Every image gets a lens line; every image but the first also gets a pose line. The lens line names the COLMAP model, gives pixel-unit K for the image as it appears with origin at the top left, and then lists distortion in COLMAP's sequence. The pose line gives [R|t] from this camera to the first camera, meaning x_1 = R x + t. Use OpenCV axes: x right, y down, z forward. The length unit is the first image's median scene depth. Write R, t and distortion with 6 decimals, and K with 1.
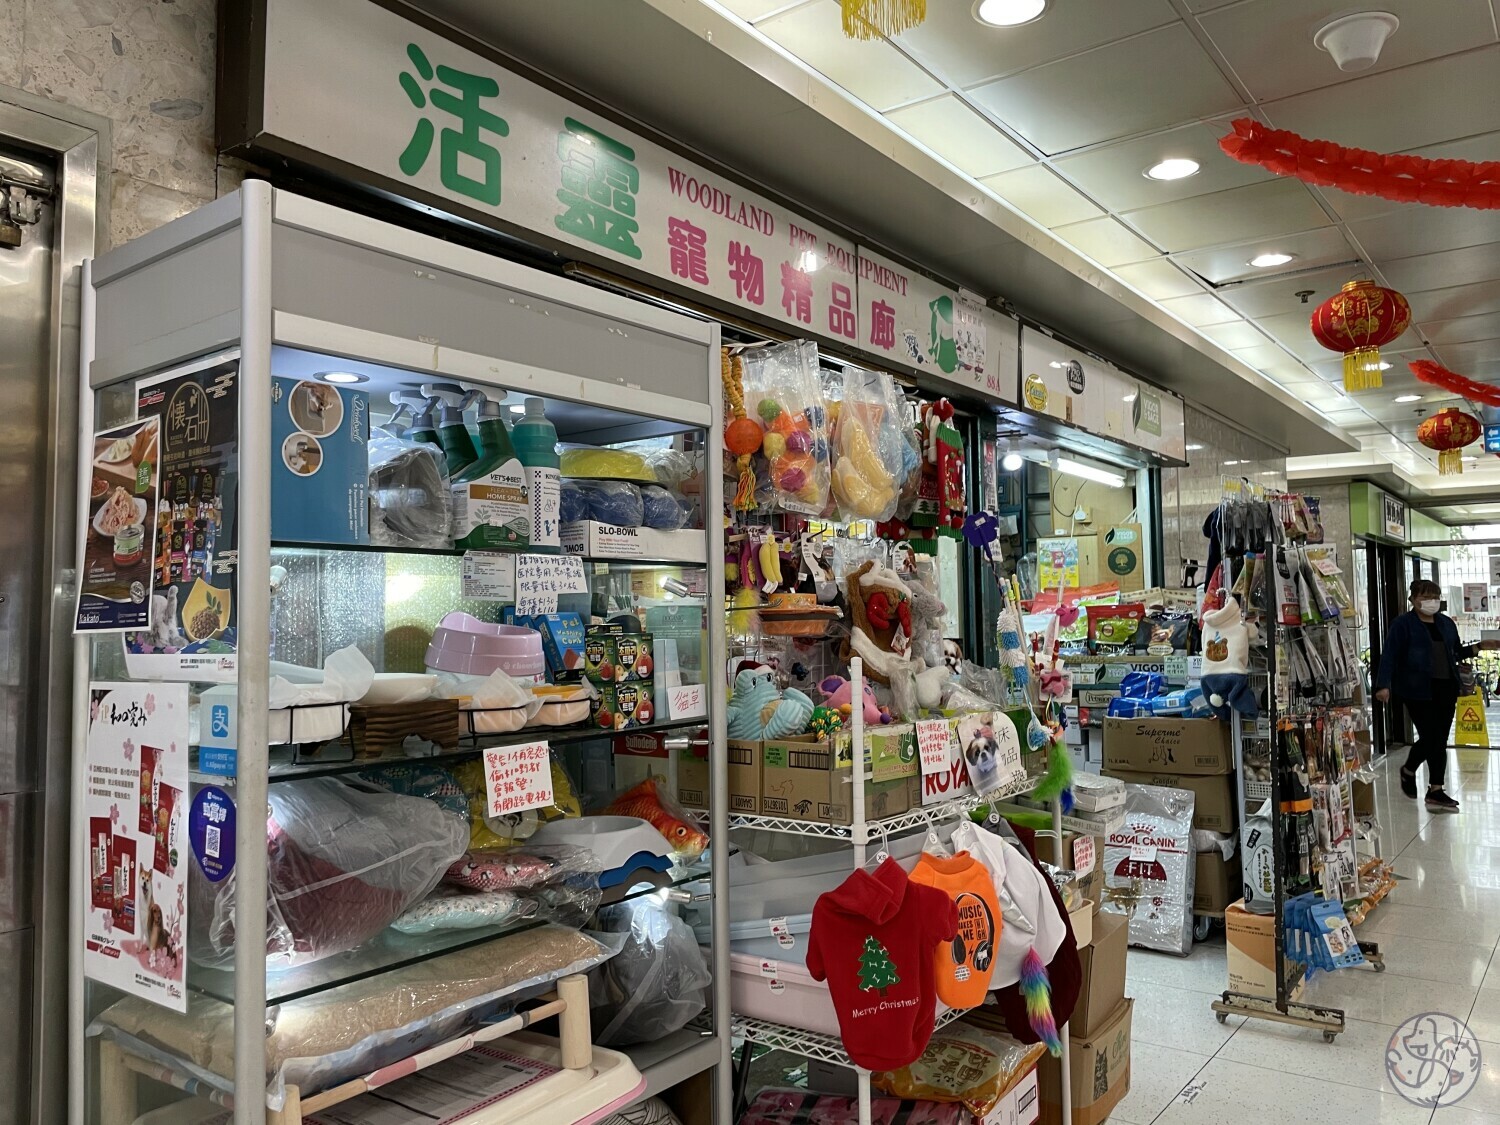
lens RADIAL K [[1142.3, 0, 757.0], [0, 1142.3, 554.1], [0, 0, 1]] dist [0.053958, -0.001670]
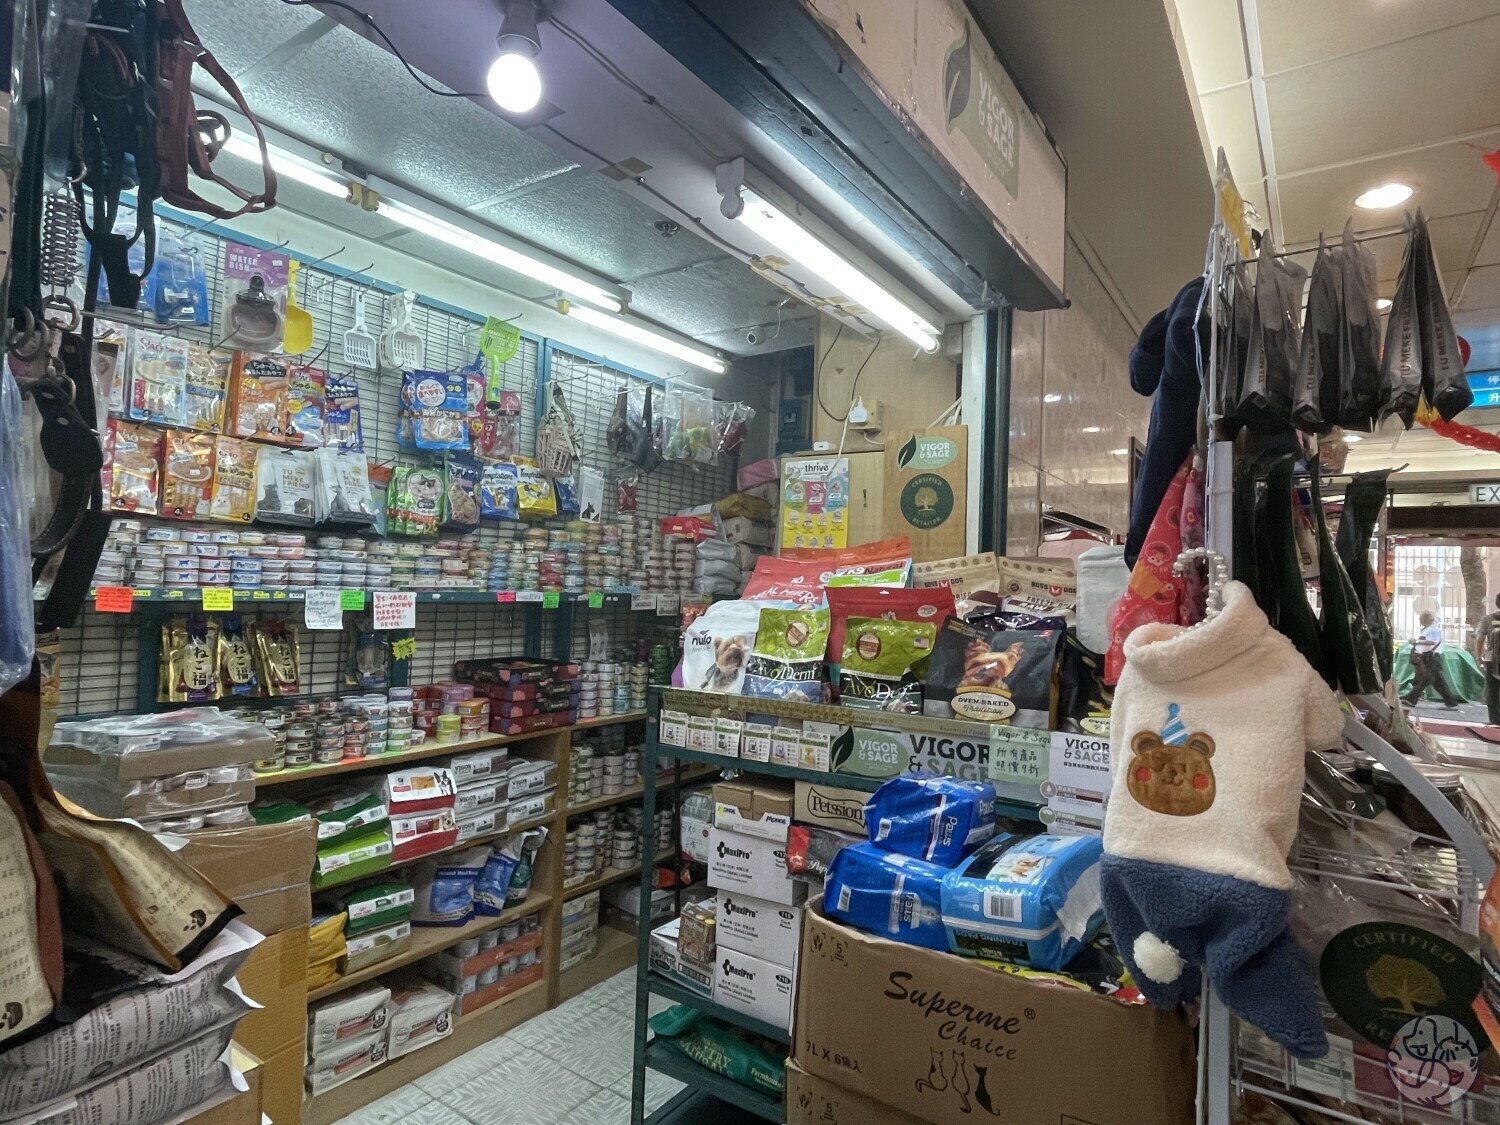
lens RADIAL K [[826.1, 0, 739.0], [0, 826.1, 565.8], [0, 0, 1]] dist [-0.007721, -0.001355]
pose [[0.998576, 0.048362, 0.022540, 0.271591], [-0.049177, 0.998100, 0.037123, 0.029901], [-0.020702, -0.038179, 0.999056, 0.757658]]
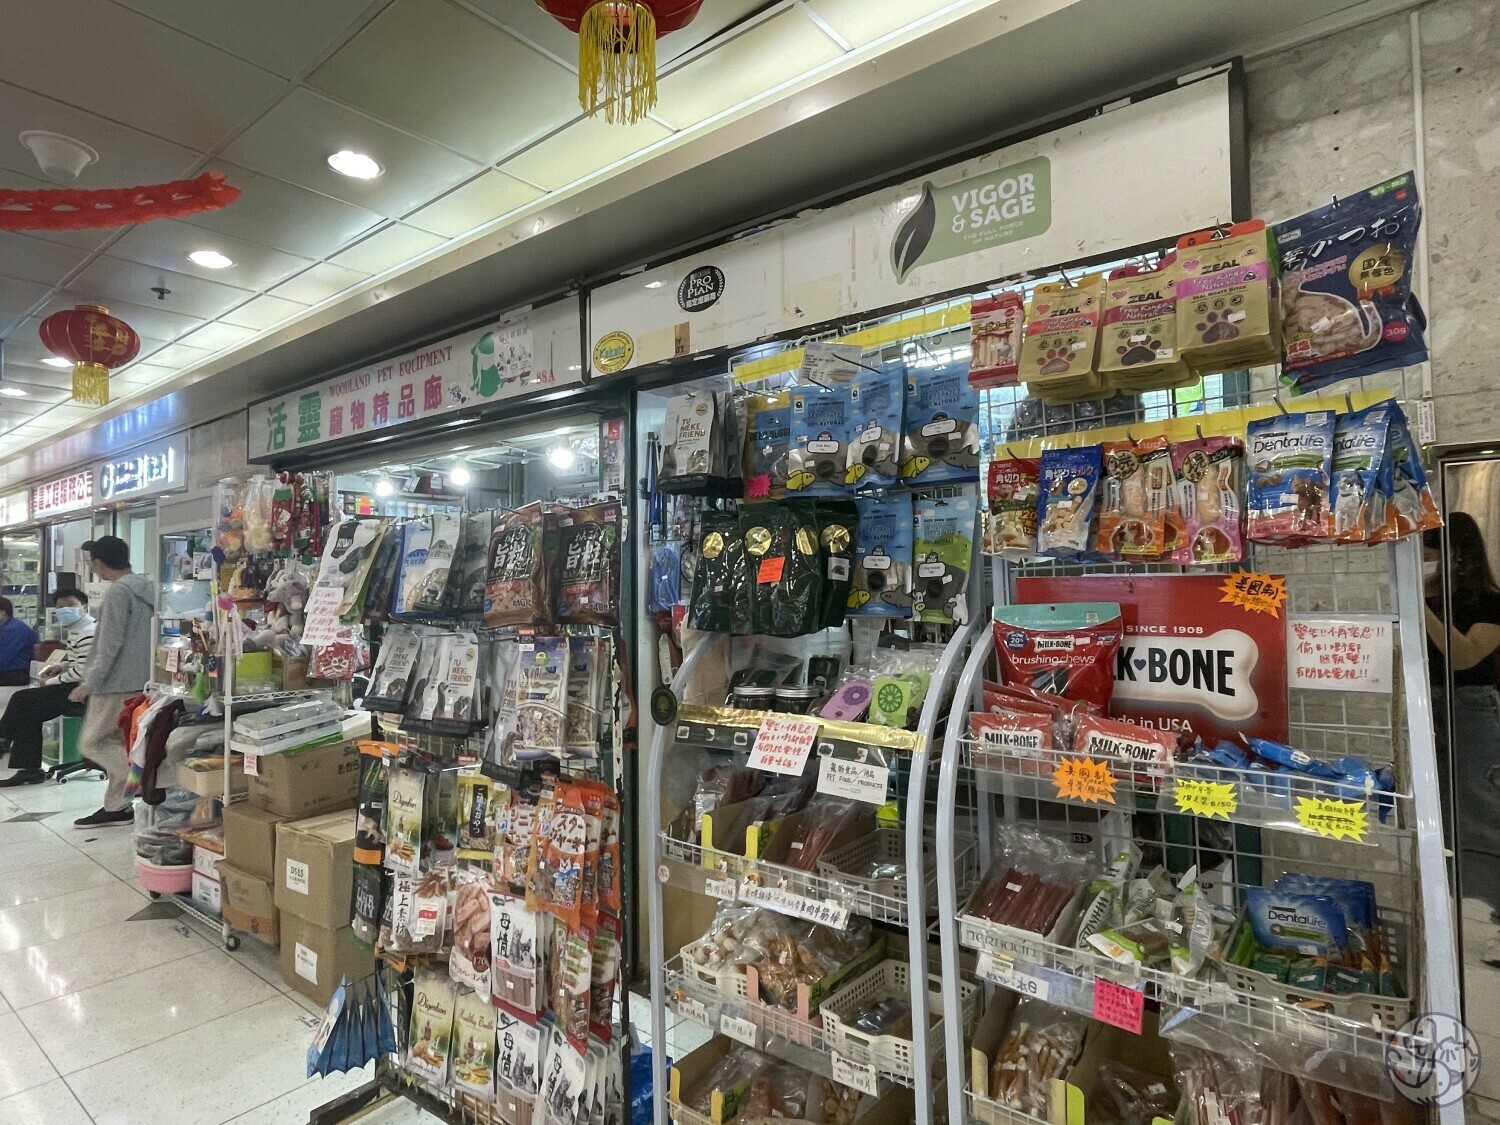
lens RADIAL K [[826.1, 0, 749.3], [0, 826.1, 559.3], [0, 0, 1]] dist [-0.007721, -0.001355]
pose [[-0.030423, -0.019914, -0.999339, 0.763000], [0.068239, 0.997427, -0.021954, 0.037141], [0.997205, -0.068862, -0.028986, 0.962620]]
